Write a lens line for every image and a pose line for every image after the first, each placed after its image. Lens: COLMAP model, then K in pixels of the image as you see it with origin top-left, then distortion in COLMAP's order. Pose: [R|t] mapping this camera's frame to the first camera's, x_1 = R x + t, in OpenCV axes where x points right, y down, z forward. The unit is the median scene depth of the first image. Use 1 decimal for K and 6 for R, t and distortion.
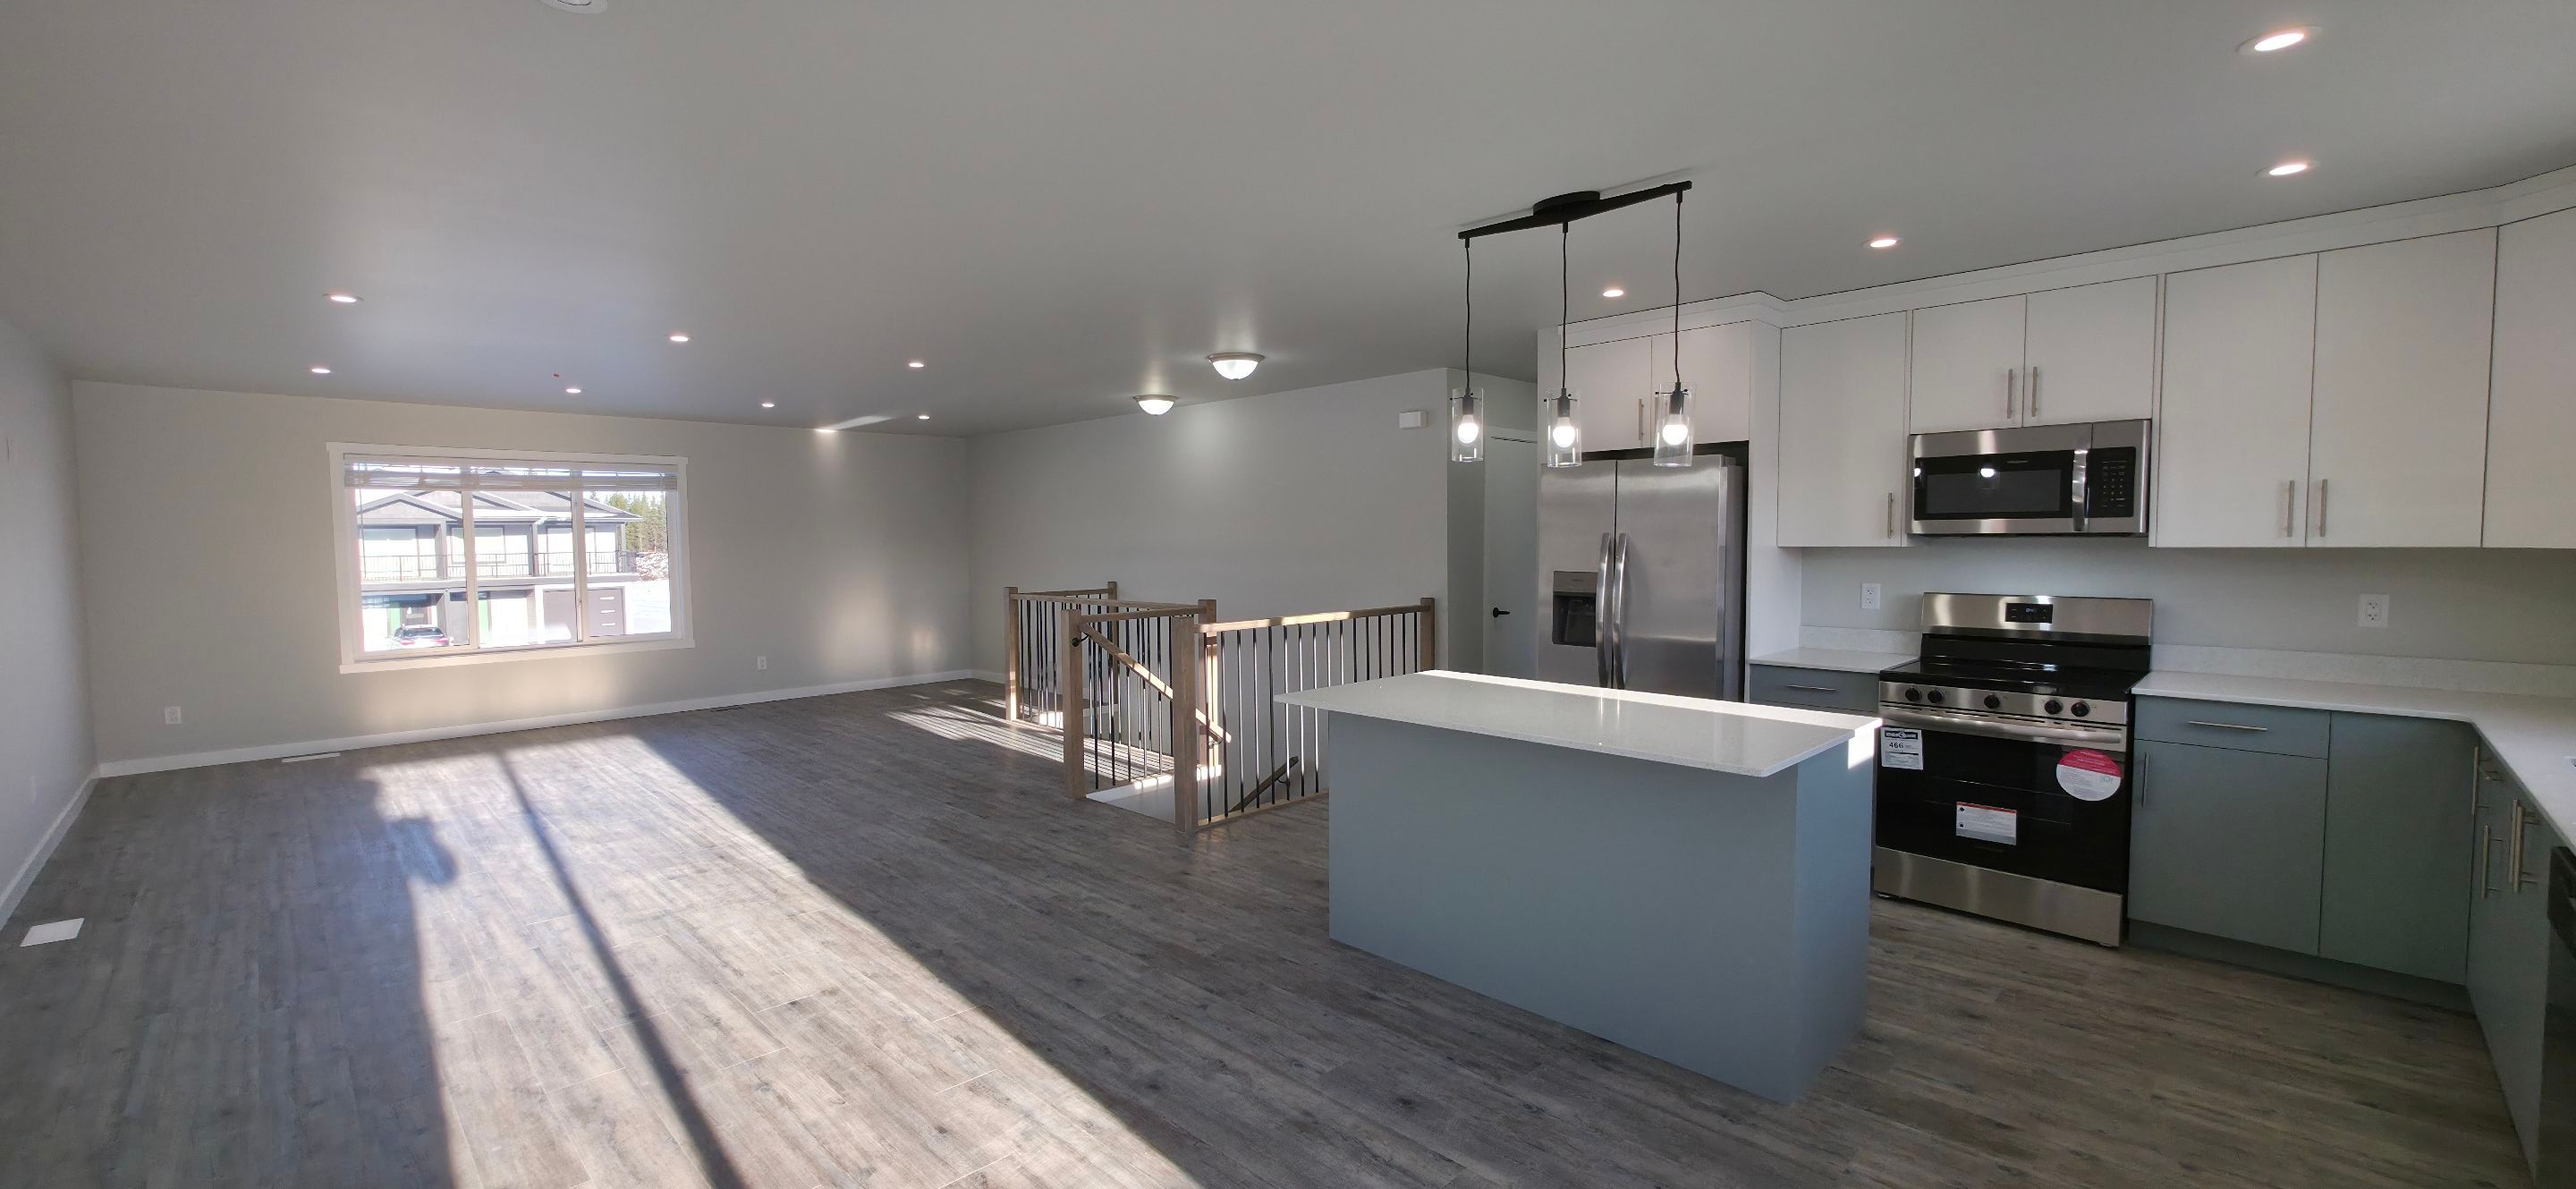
lens RADIAL K [[1077.6, 0, 1288.0], [0, 1077.6, 594.5], [0, 0, 1]] dist [0.001524, 0.000212]
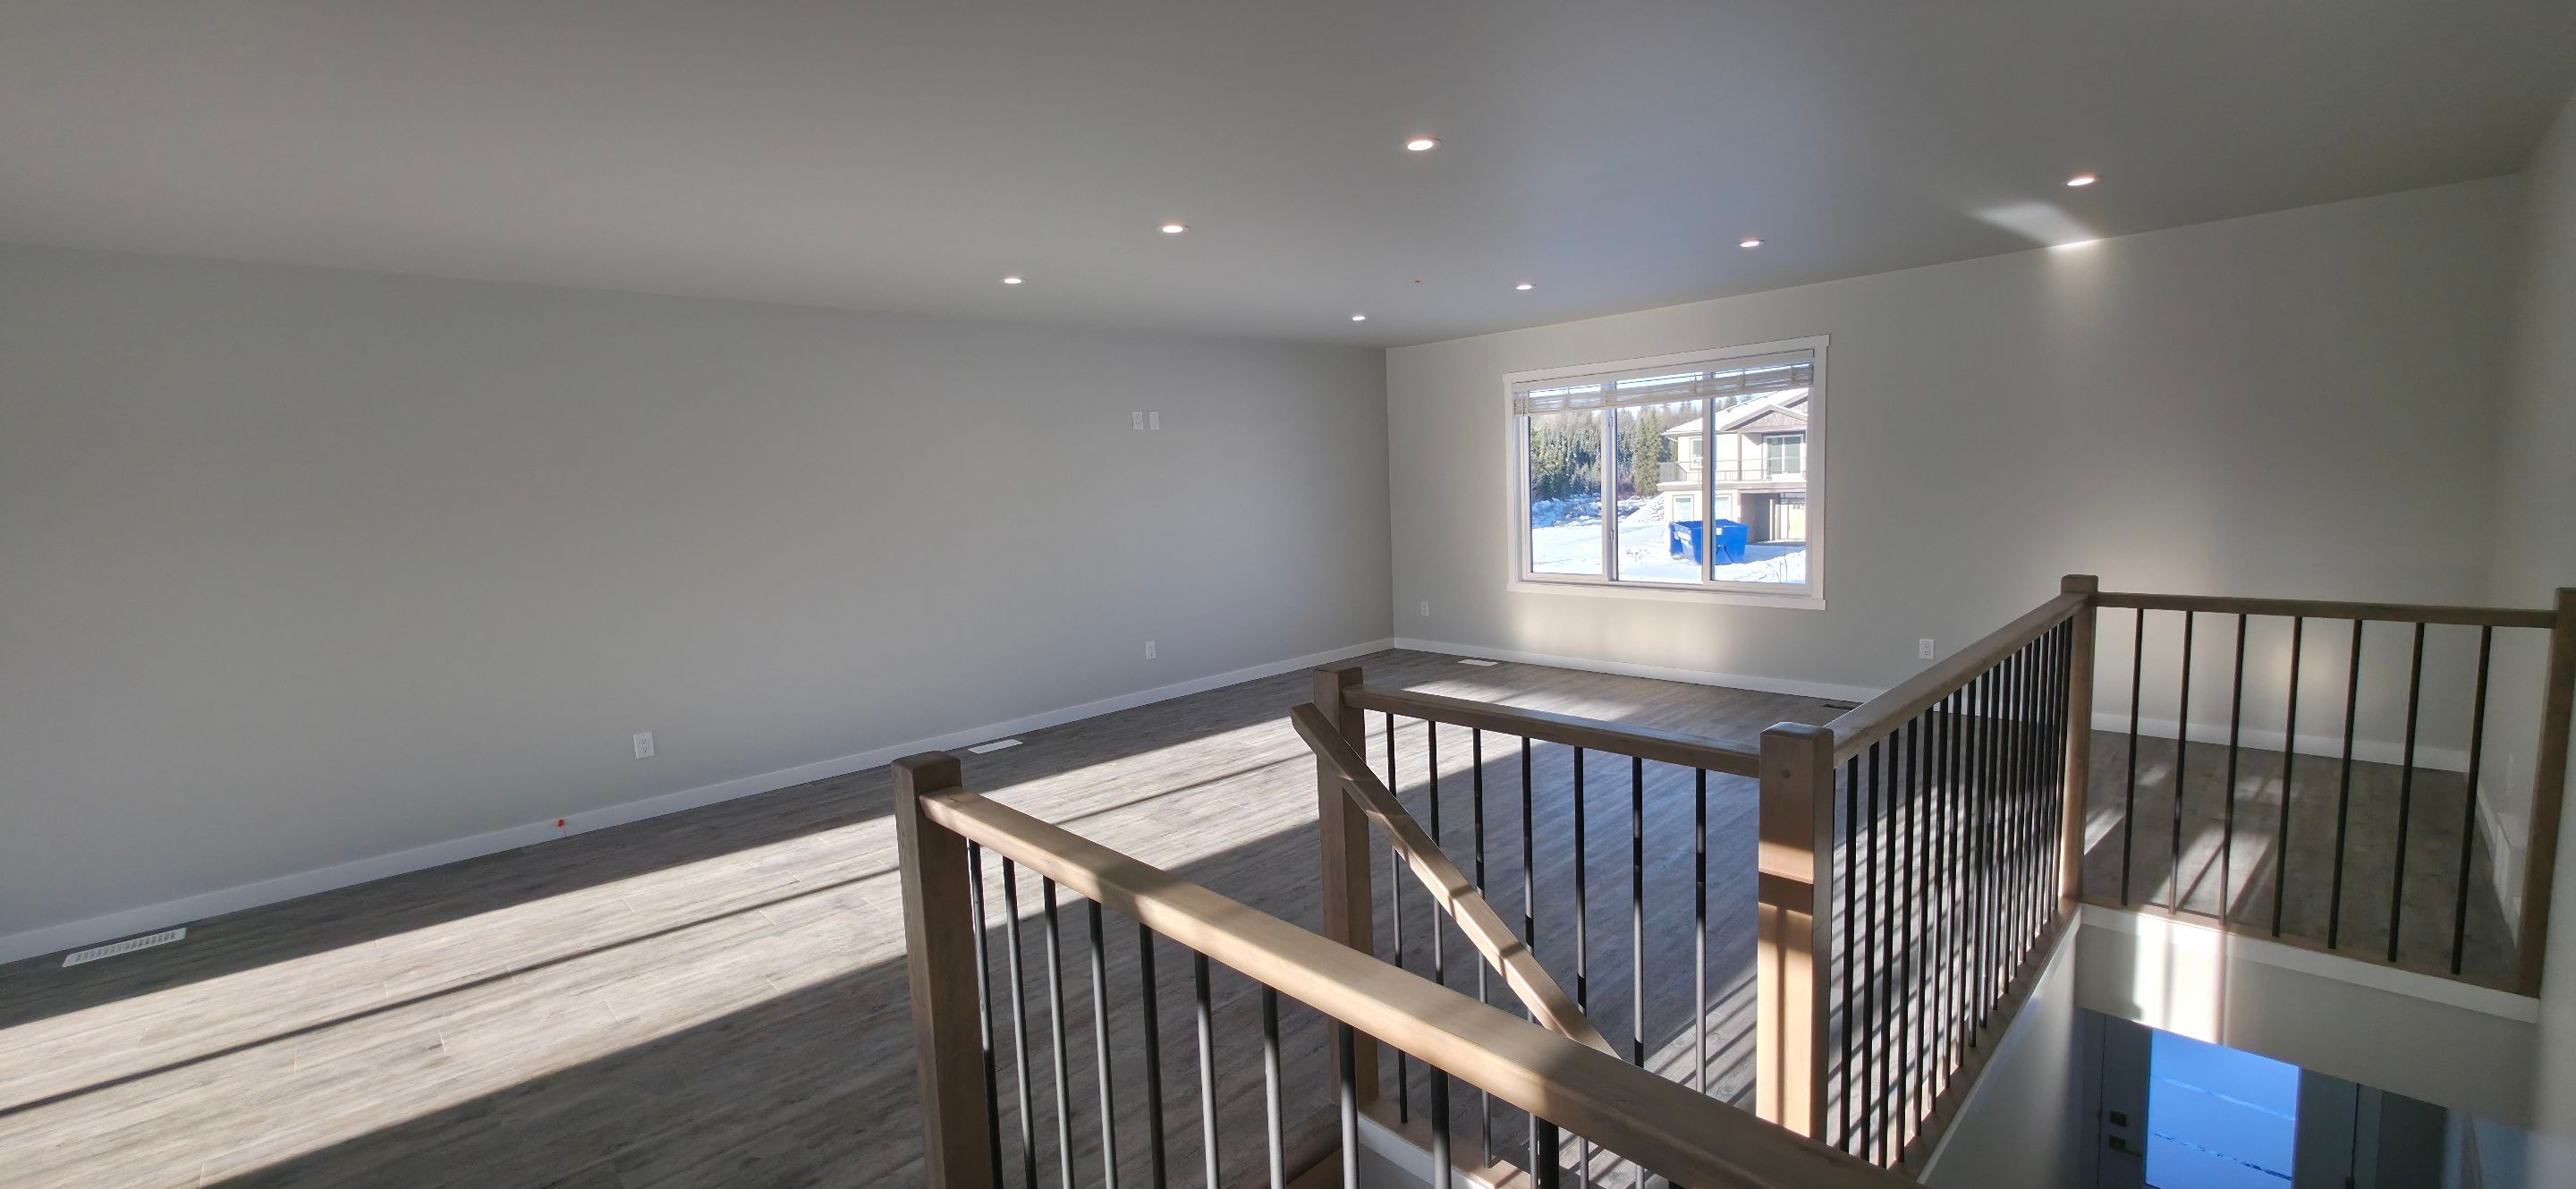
lens RADIAL K [[1029.4, 0, 1288.0], [0, 1029.4, 594.5], [0, 0, 1]] dist [0.000086, 0.000116]
pose [[-0.030223, 0.125839, -0.991590, 0.267709], [-0.011570, 0.991933, 0.126235, -0.091095], [0.999476, 0.015288, -0.028524, 1.455425]]
